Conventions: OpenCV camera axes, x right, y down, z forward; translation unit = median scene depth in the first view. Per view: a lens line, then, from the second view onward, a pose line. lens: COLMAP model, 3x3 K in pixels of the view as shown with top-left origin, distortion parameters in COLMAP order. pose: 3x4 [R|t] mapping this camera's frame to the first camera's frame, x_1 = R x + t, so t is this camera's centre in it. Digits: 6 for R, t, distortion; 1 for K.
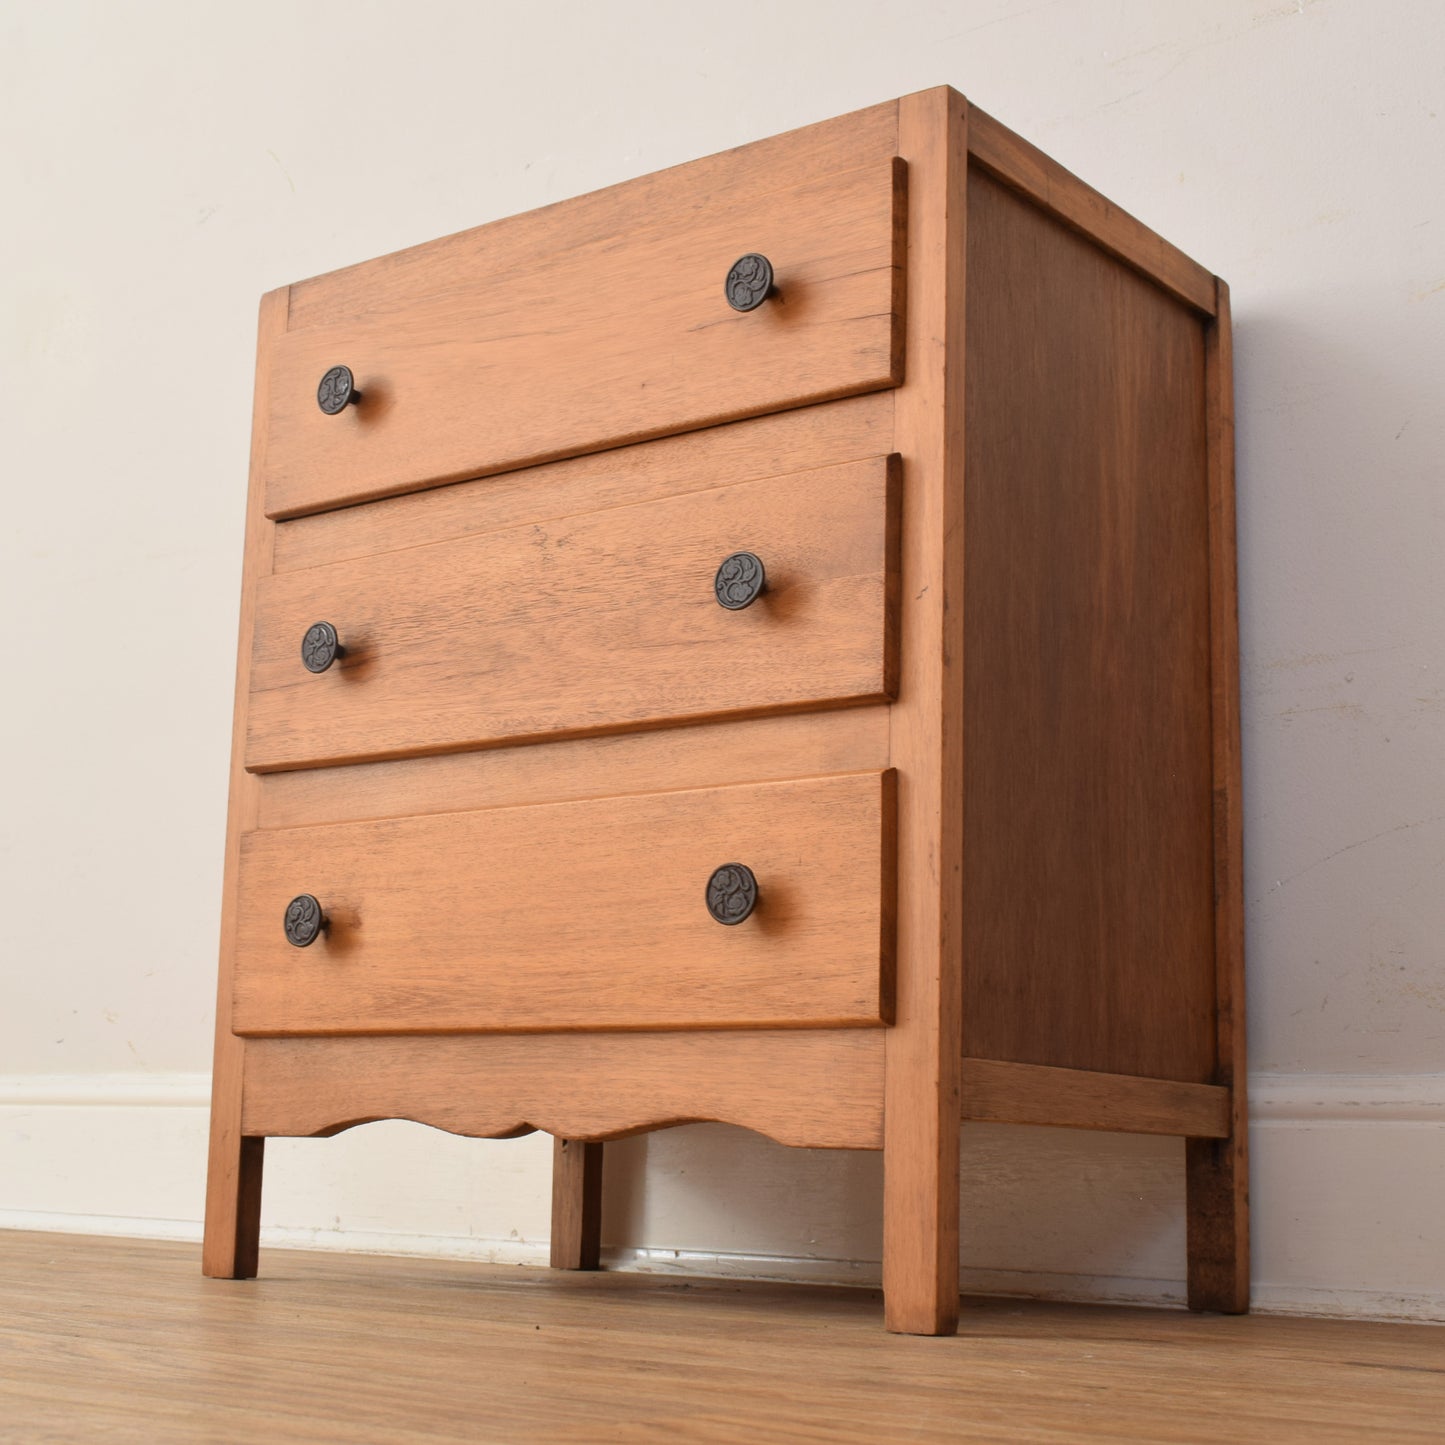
lens RADIAL K [[2344.4, 0, 610.3], [0, 2344.4, 733.4], [0, 0, 1]] dist [-0.010544, 0.000000]
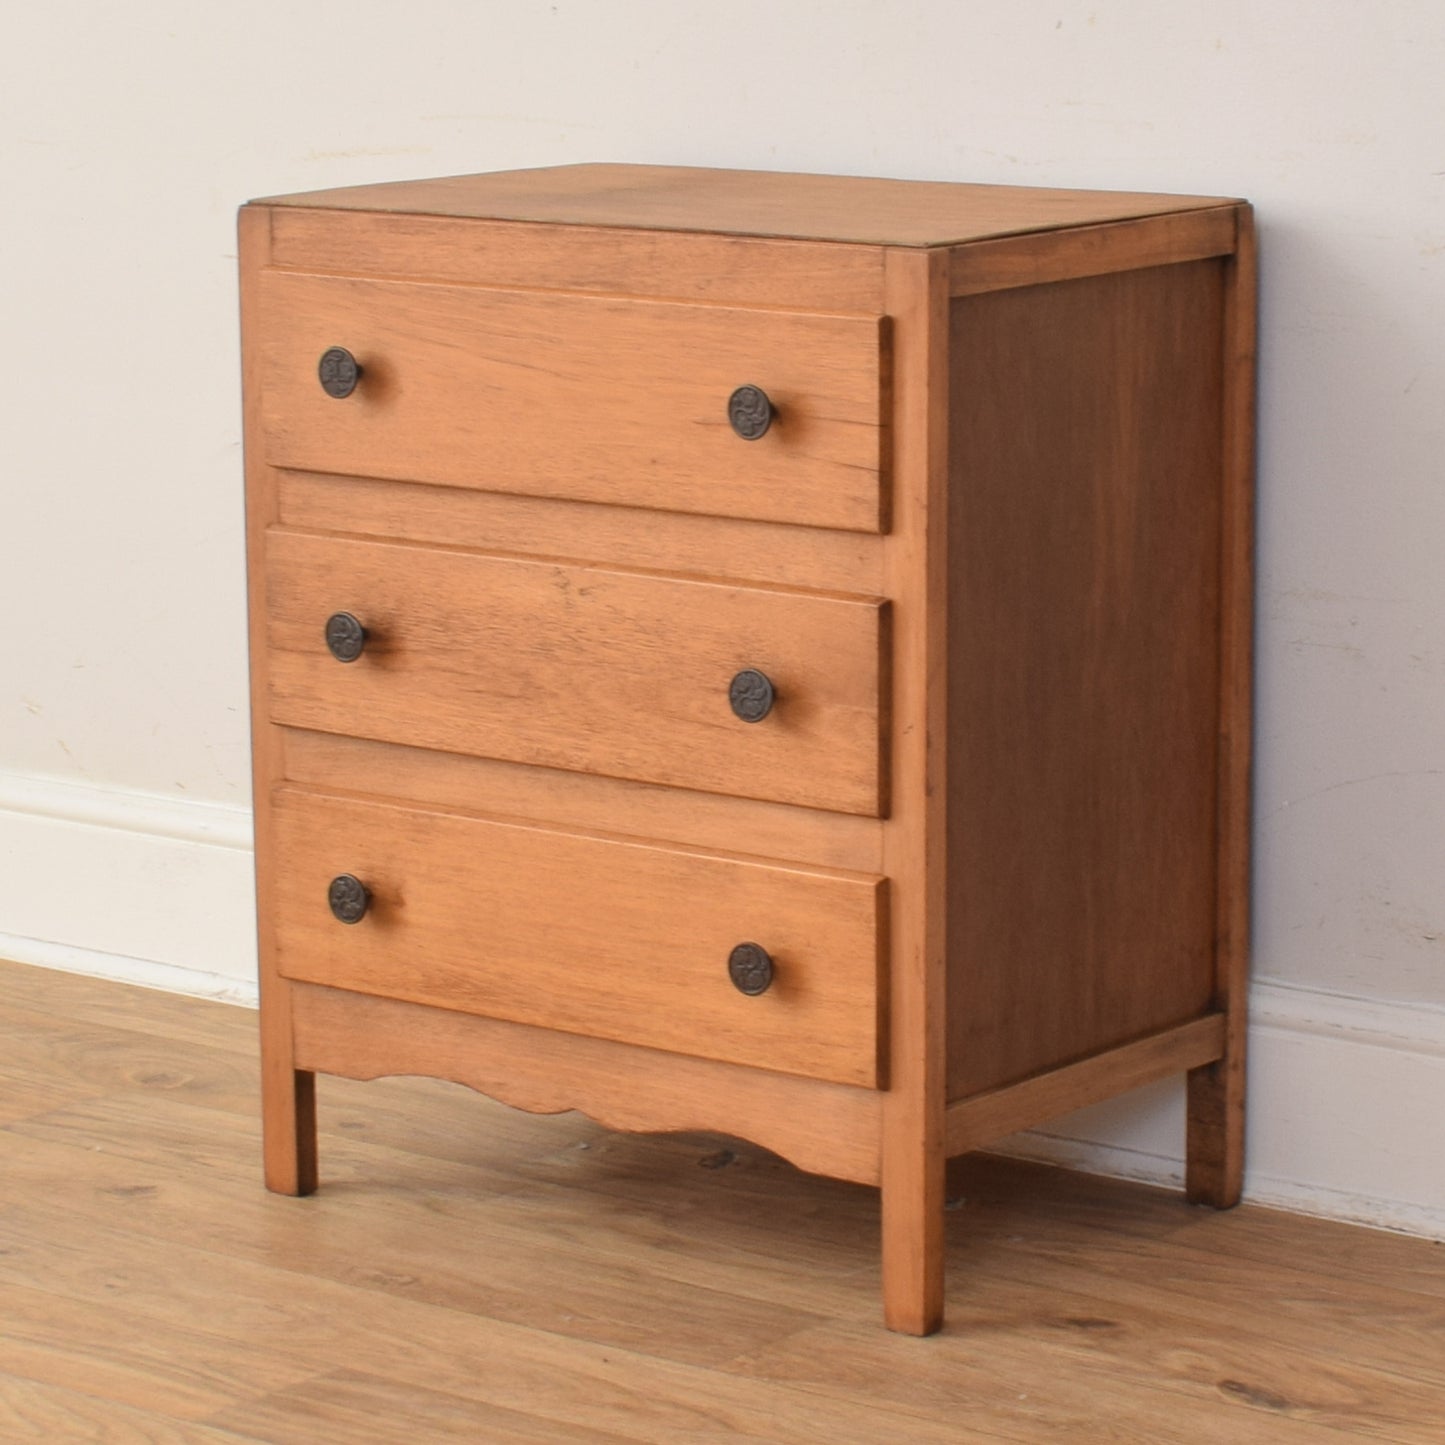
lens RADIAL K [[5279.7, 0, 756.1], [0, 5279.7, 884.8], [0, 0, 1]] dist [-0.015447, 0.000000]
pose [[0.998754, -0.043957, 0.023642, -0.004583], [0.031208, 0.919643, 0.391513, -0.885971], [-0.038952, -0.390288, 0.919869, -1.233963]]
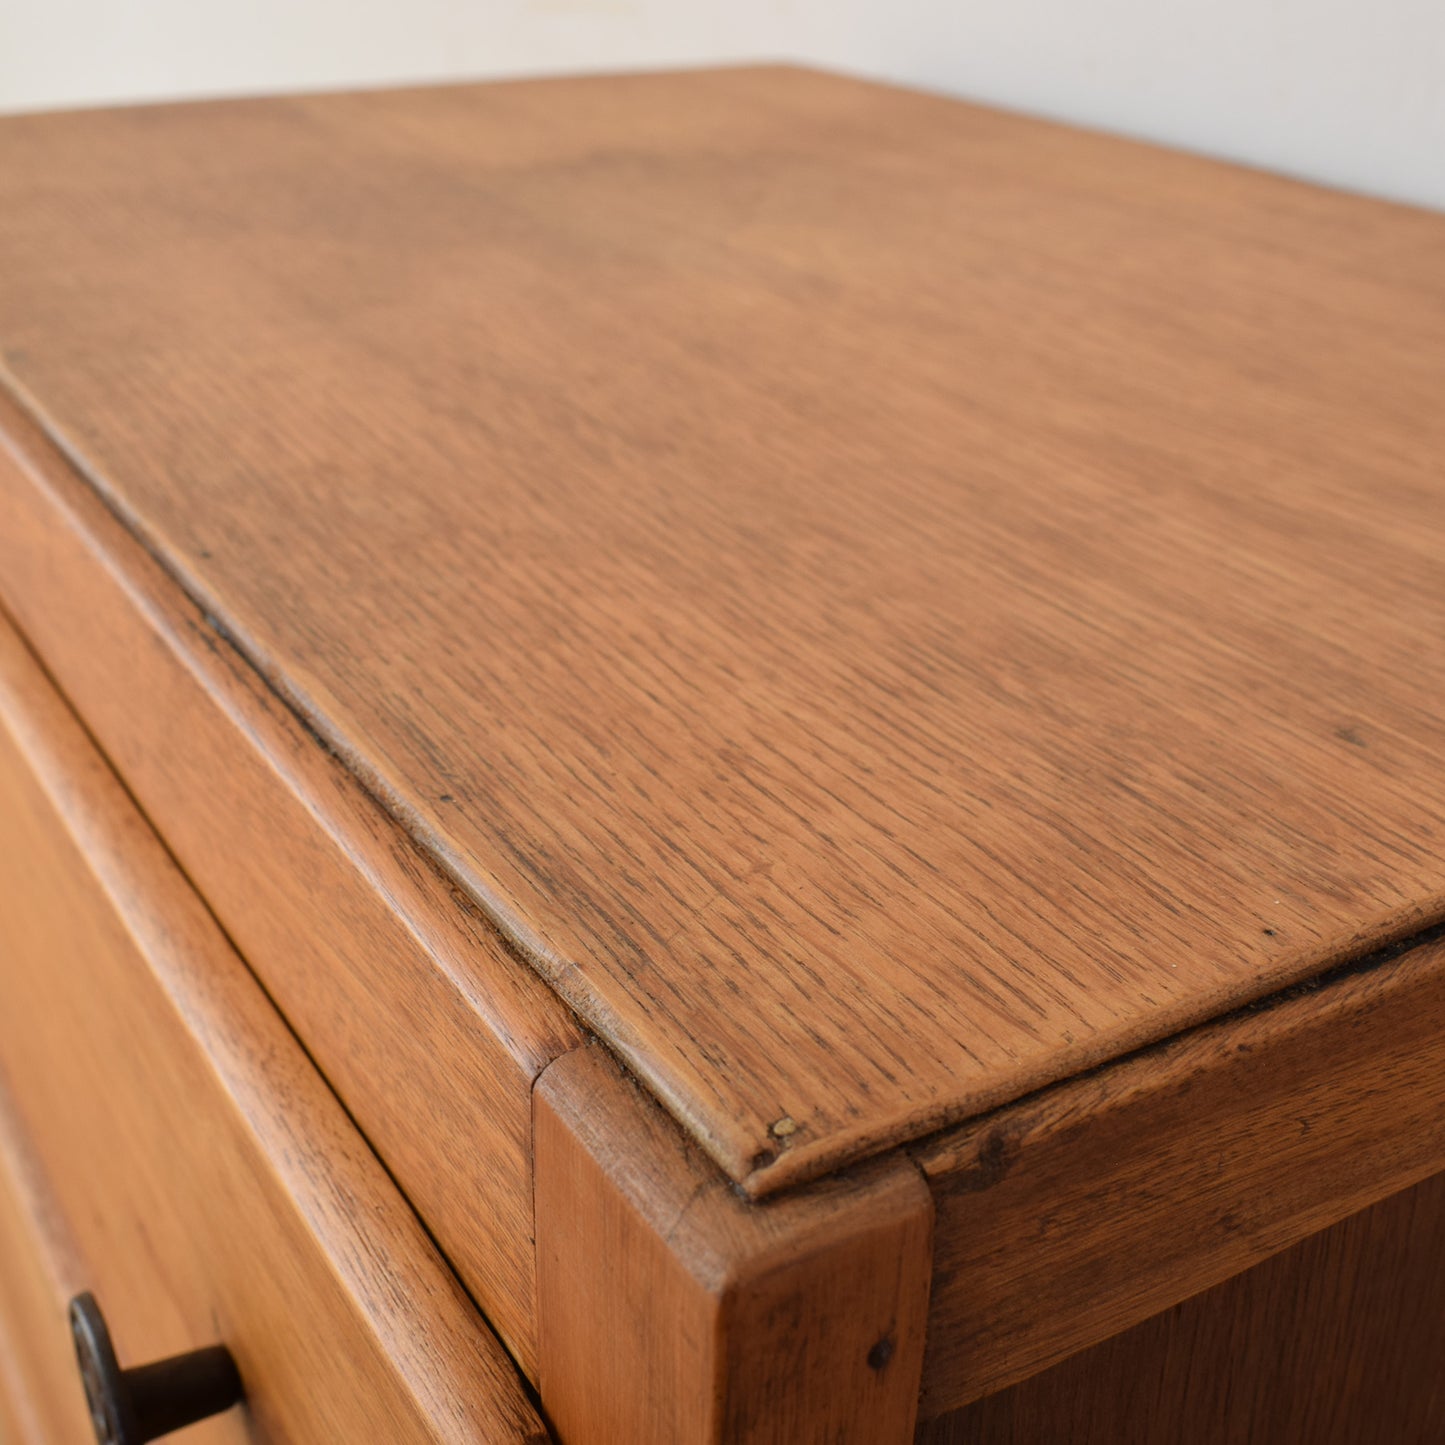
lens RADIAL K [[1919.8, 0, 714.5], [0, 1919.8, 721.4], [0, 0, 1]] dist [-0.032287, 0.000000]
pose [[0.941640, 0.135150, -0.308300, 0.160368], [0.074554, 0.809388, 0.582523, -0.341844], [0.328262, -0.571512, 0.752076, 0.859431]]
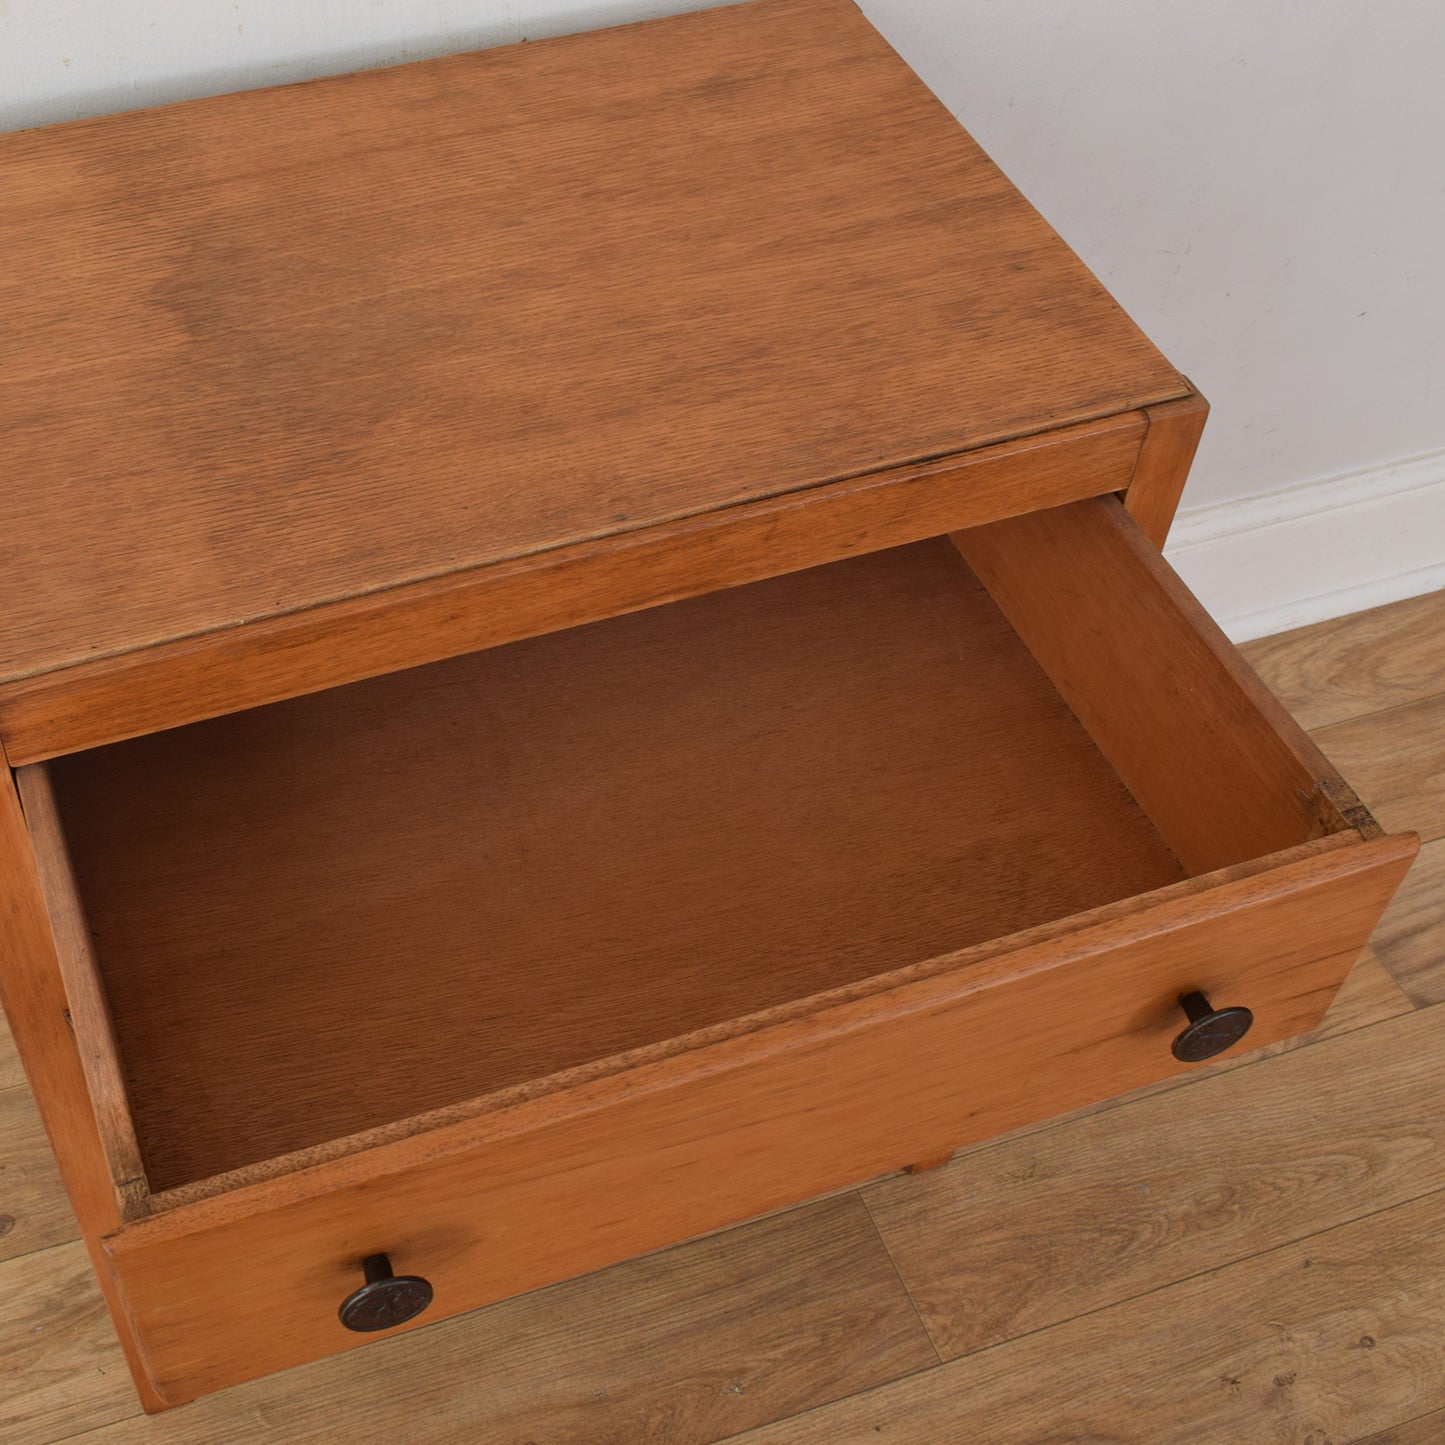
lens RADIAL K [[1957.9, 0, 539.8], [0, 1957.9, 736.5], [0, 0, 1]] dist [-0.021378, 0.000000]
pose [[0.516005, -0.666257, 0.538369, -0.367632], [-0.153368, 0.546489, 0.823303, -0.664212], [-0.842744, -0.507397, 0.179808, 0.934973]]
